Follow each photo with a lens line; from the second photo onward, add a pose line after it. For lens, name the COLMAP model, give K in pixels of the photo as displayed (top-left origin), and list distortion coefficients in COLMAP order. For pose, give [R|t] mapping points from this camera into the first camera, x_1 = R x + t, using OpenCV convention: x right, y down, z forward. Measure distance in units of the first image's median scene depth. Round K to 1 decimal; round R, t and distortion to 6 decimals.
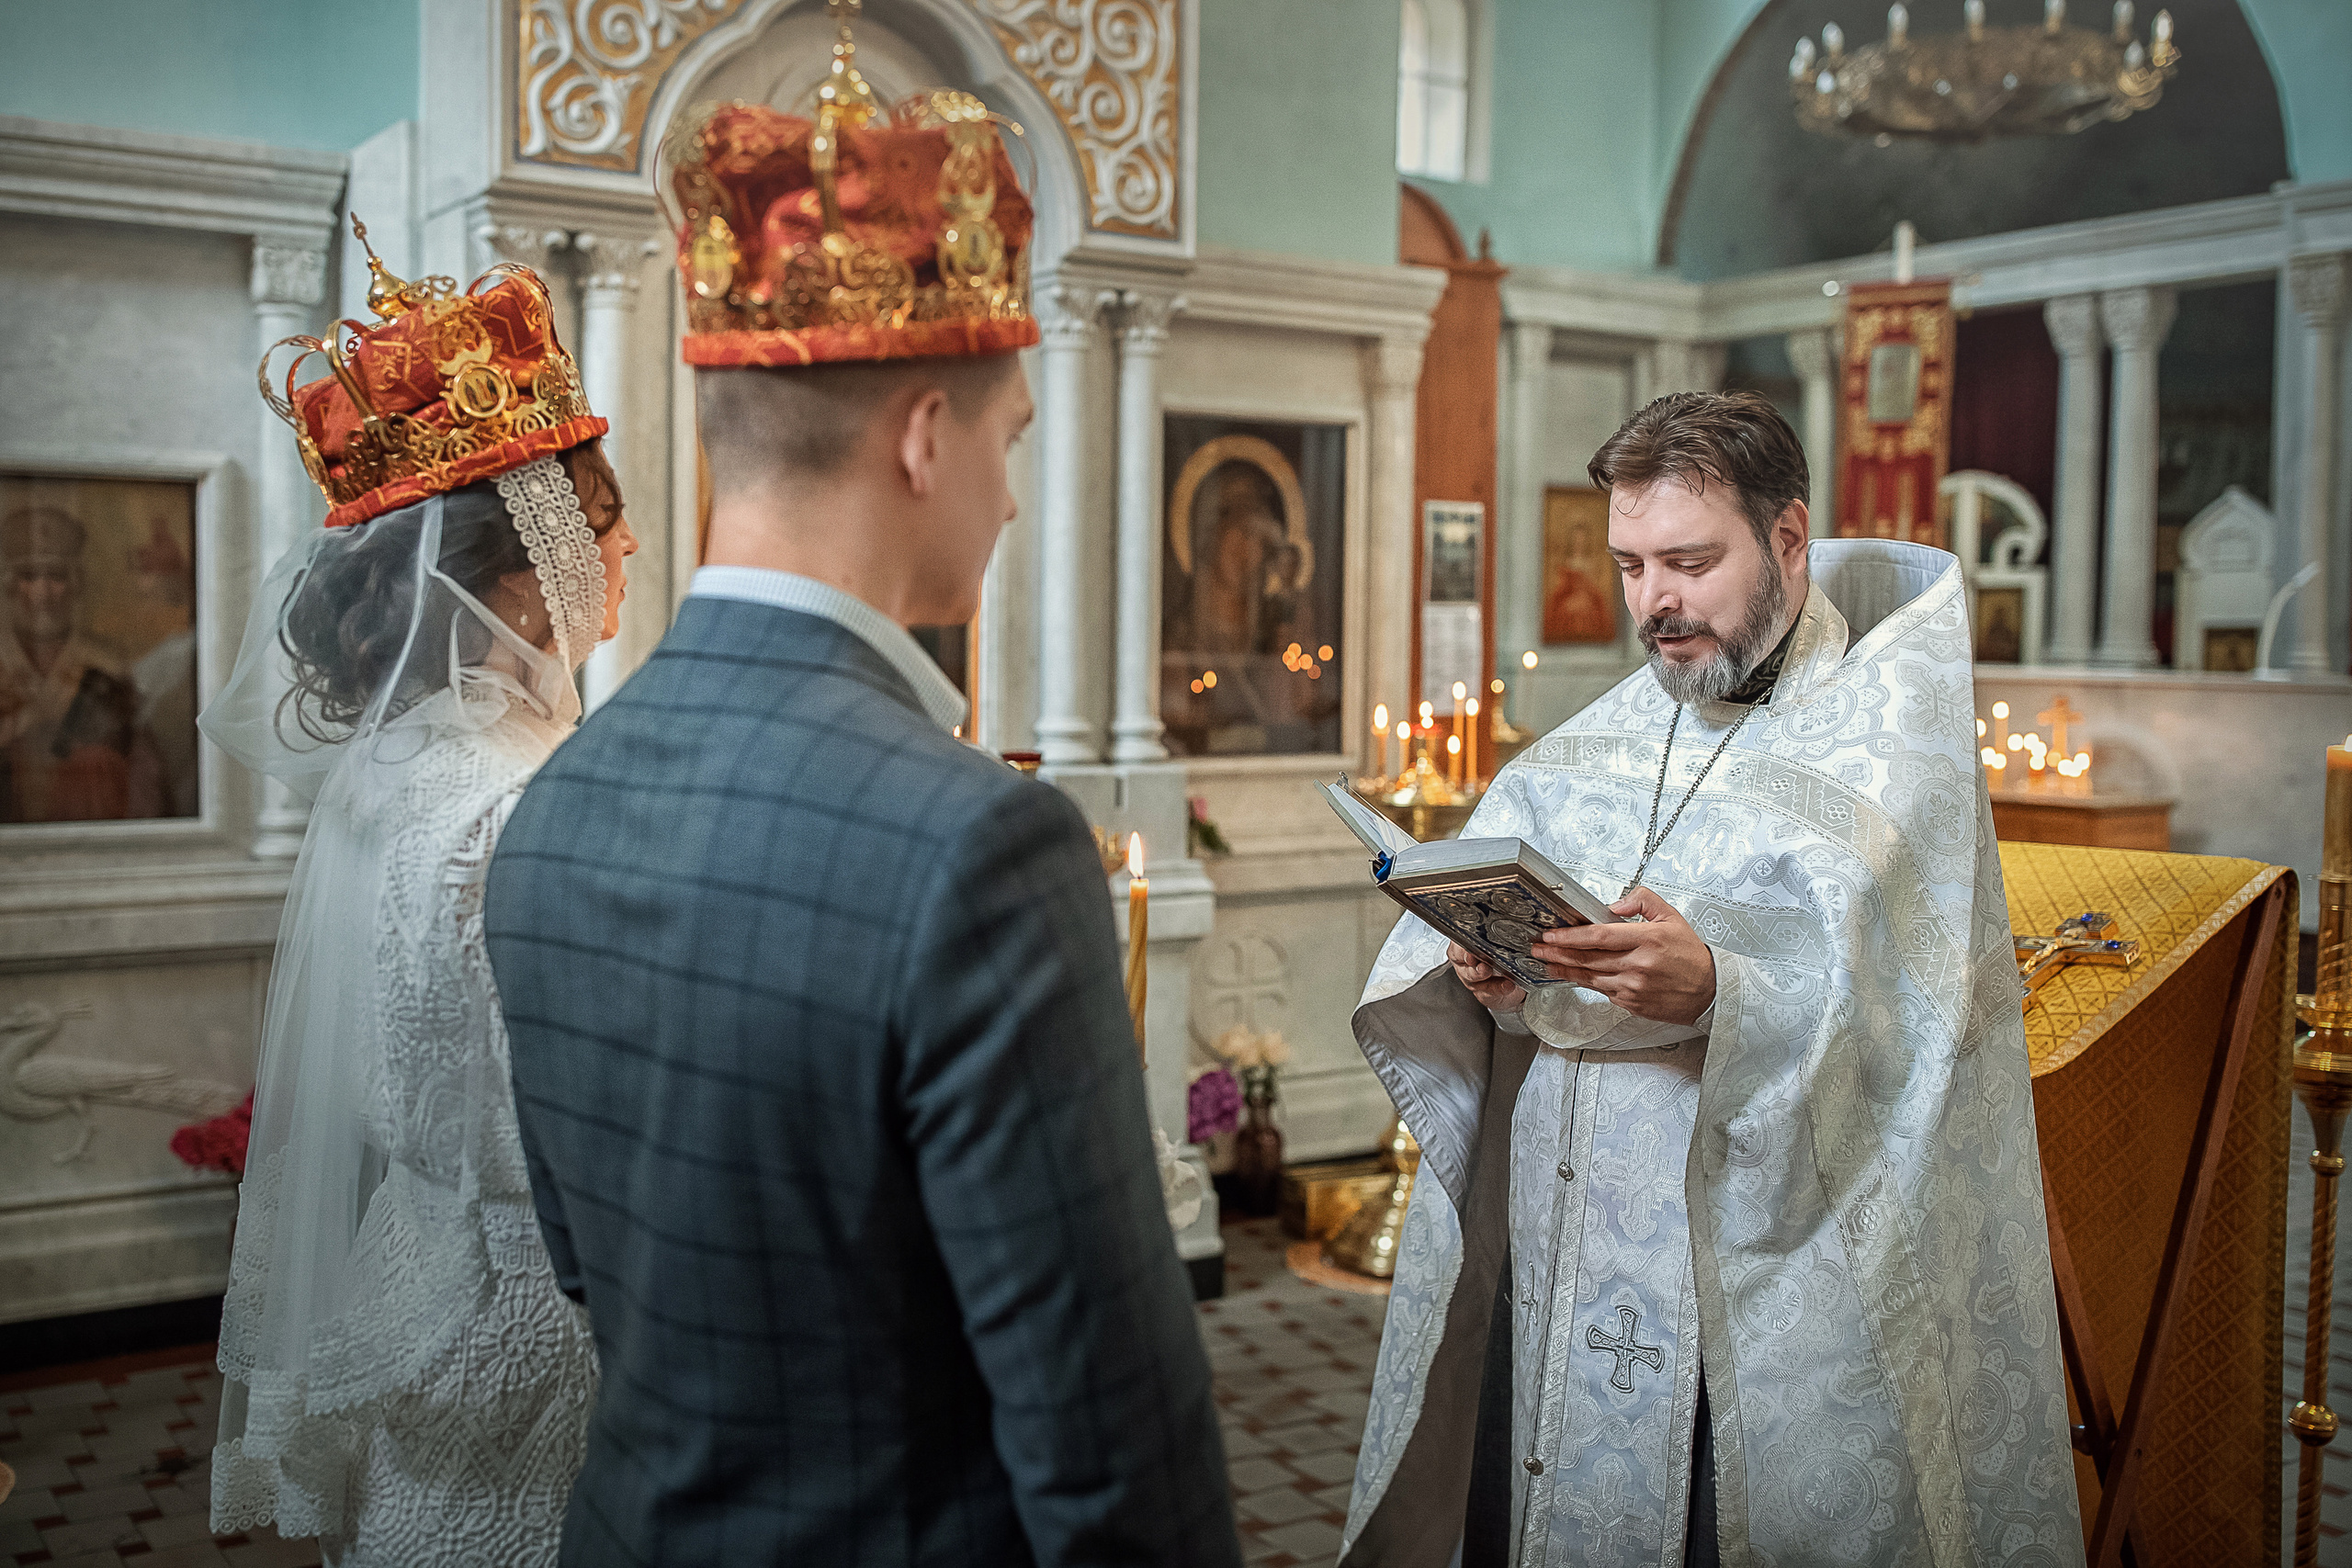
lens RADIAL K [[2292.6, 0, 1174.0], [0, 2292.6, 730.3], [0, 0, 1]] dist [0.001474, -0.001755]
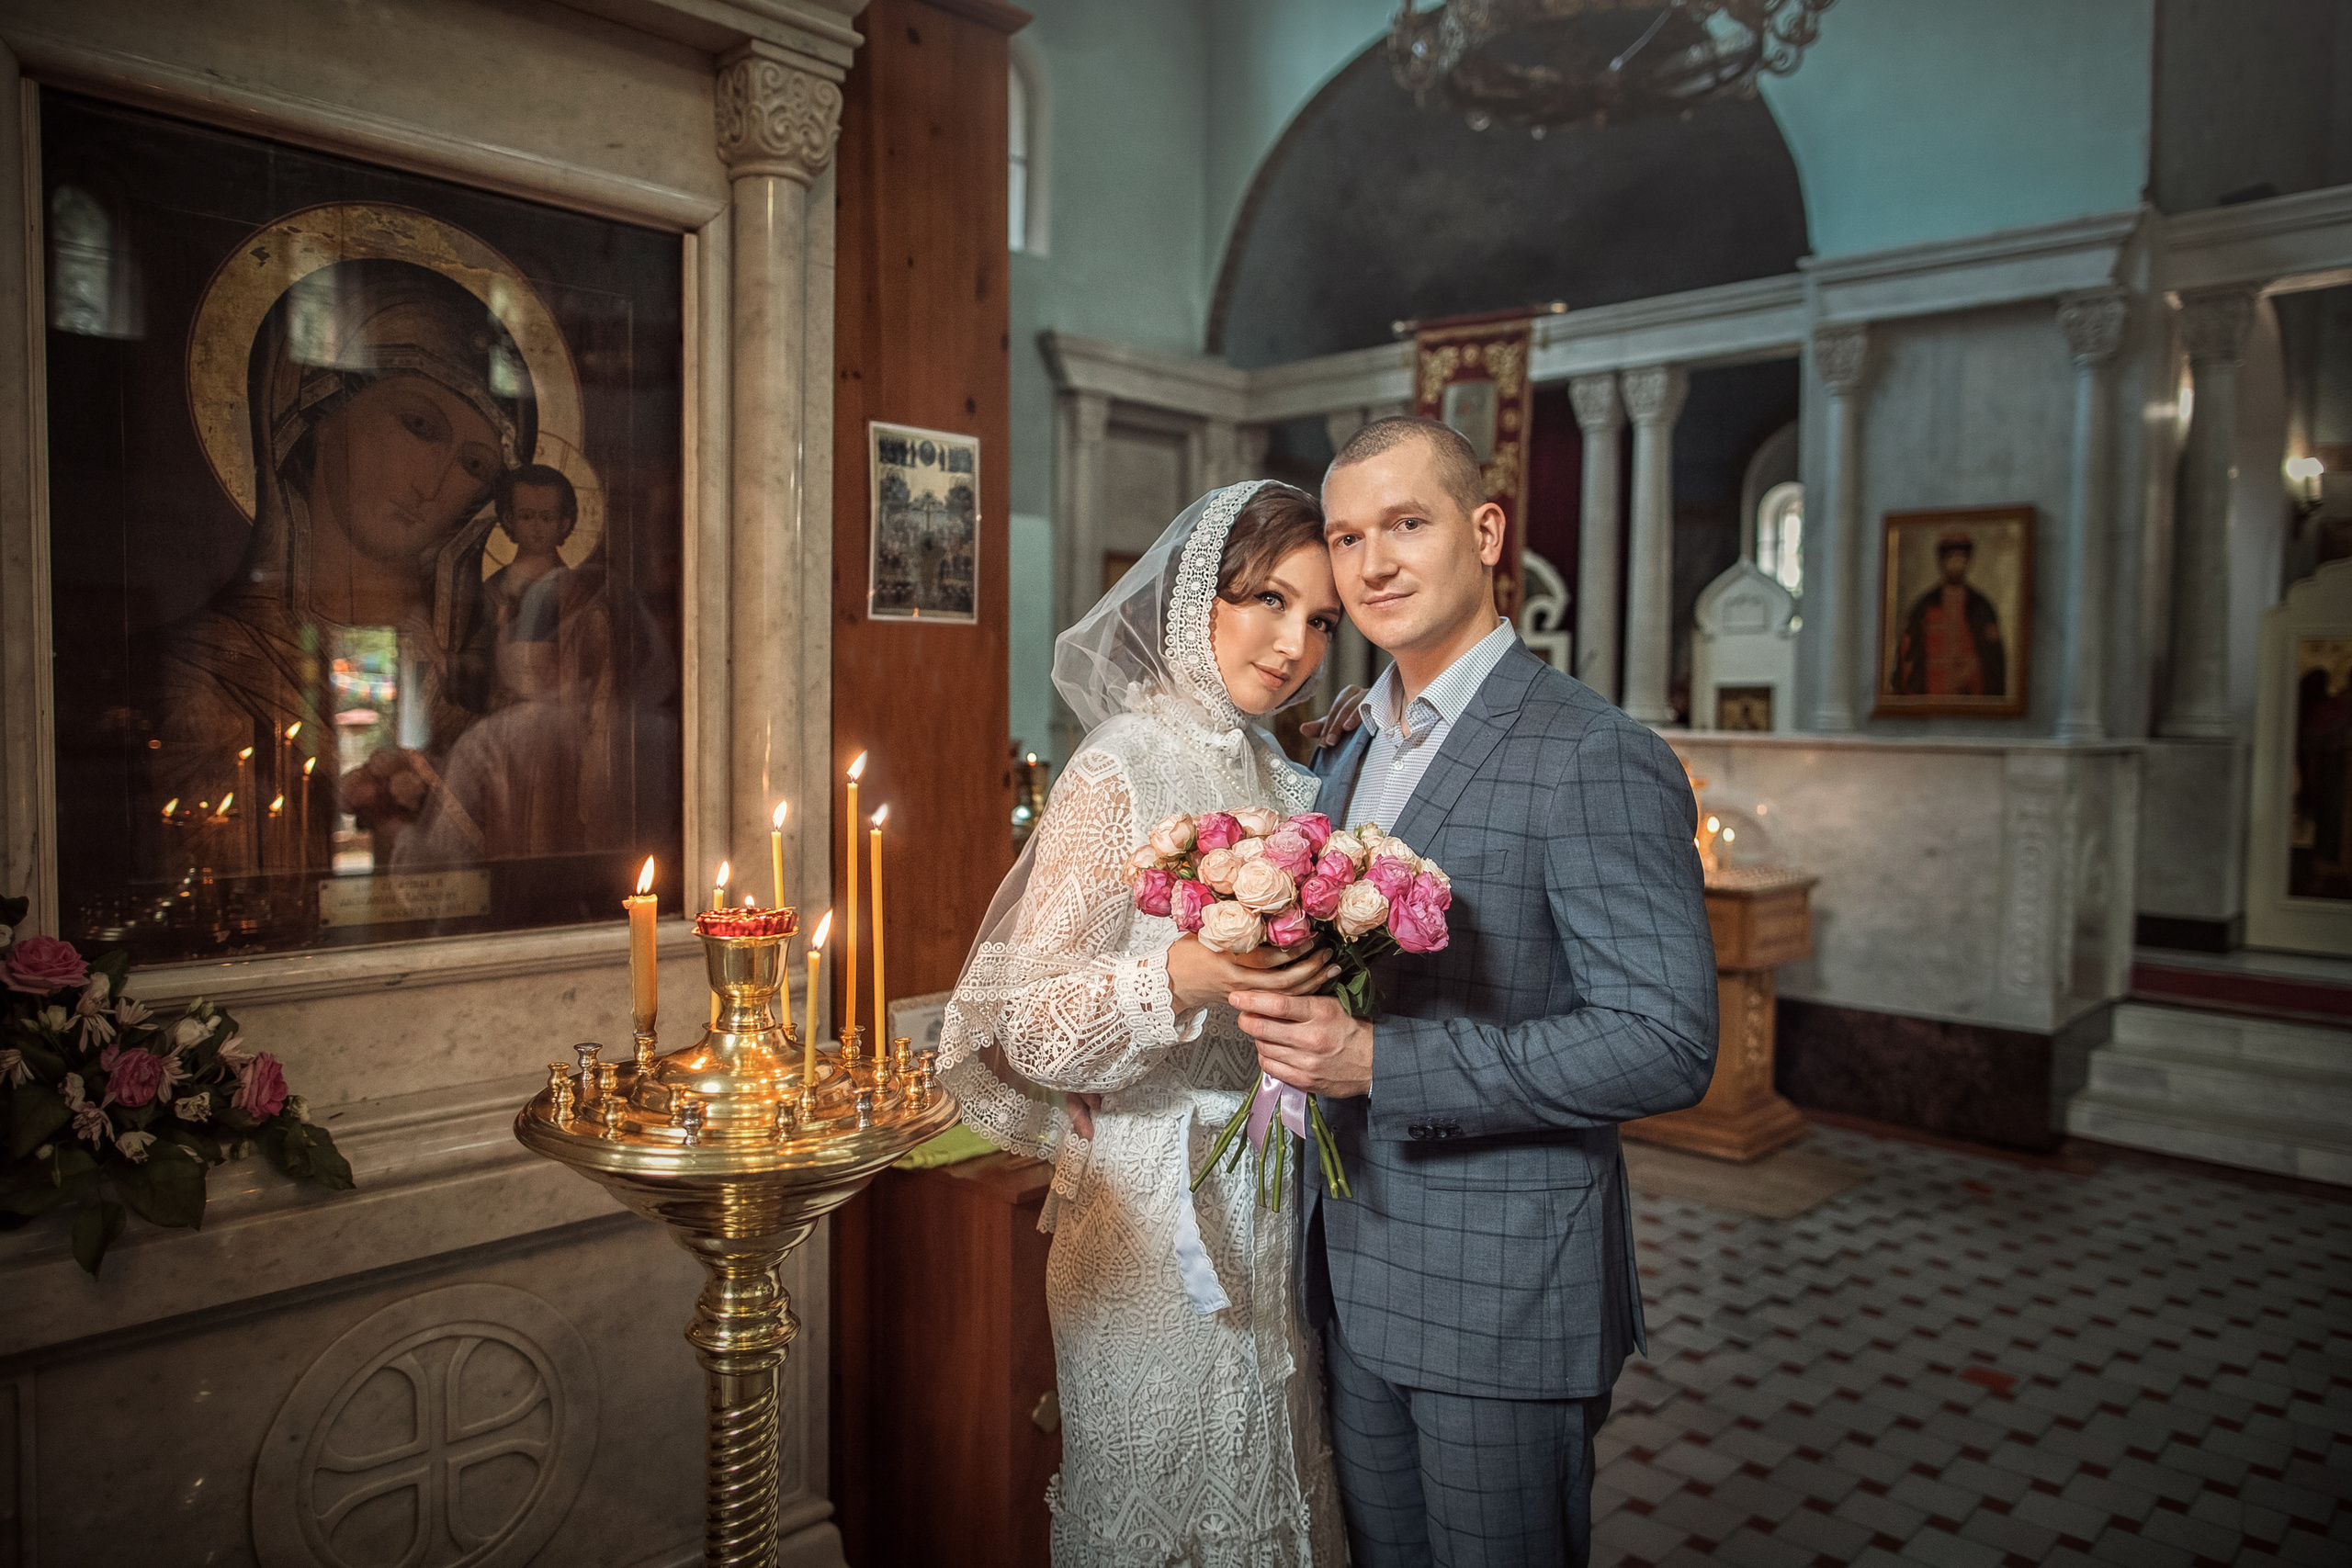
lens RADIAL K [[1602.0, 0, 1171.6], [0, 1602.0, 773.2], [0, 0, 1]] dist [-0.046660, 0.043422]
pose [[0.980225, -0.006858, 0.197768, 0.054170], [0.006349, 0.999975, 0.003207, -0.009220], [-0.197785, -0.001888, 0.980244, 0.322601]]
